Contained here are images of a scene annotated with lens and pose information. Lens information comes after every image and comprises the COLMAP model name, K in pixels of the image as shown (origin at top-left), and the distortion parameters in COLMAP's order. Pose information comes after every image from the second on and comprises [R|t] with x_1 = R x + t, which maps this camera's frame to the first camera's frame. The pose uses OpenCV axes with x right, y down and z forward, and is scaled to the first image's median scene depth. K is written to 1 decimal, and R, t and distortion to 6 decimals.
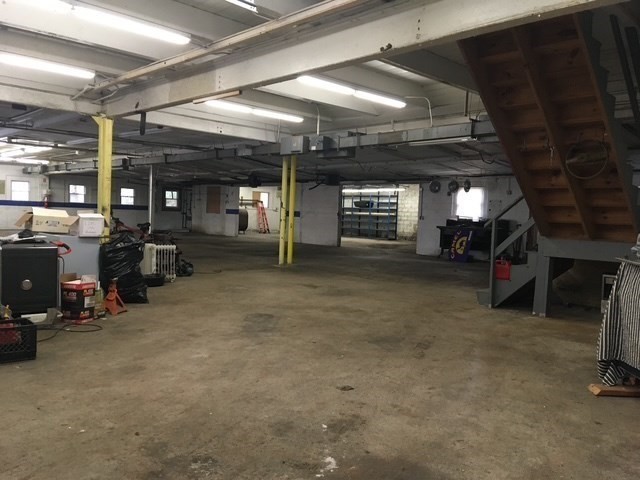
lens RADIAL K [[536.1, 0, 320.0], [0, 536.1, 240.0], [0, 0, 1]] dist [0.122065, -0.181344]
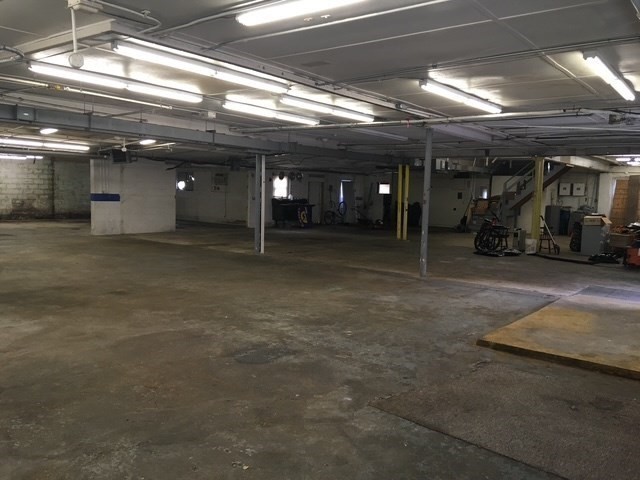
lens RADIAL K [[536.1, 0, 320.0], [0, 536.1, 240.0], [0, 0, 1]] dist [0.122065, -0.181344]
pose [[-0.123260, -0.119195, 0.985190, -1.107723], [0.014789, 0.992430, 0.121921, -0.098400], [-0.992264, 0.029598, -0.120564, 1.056316]]
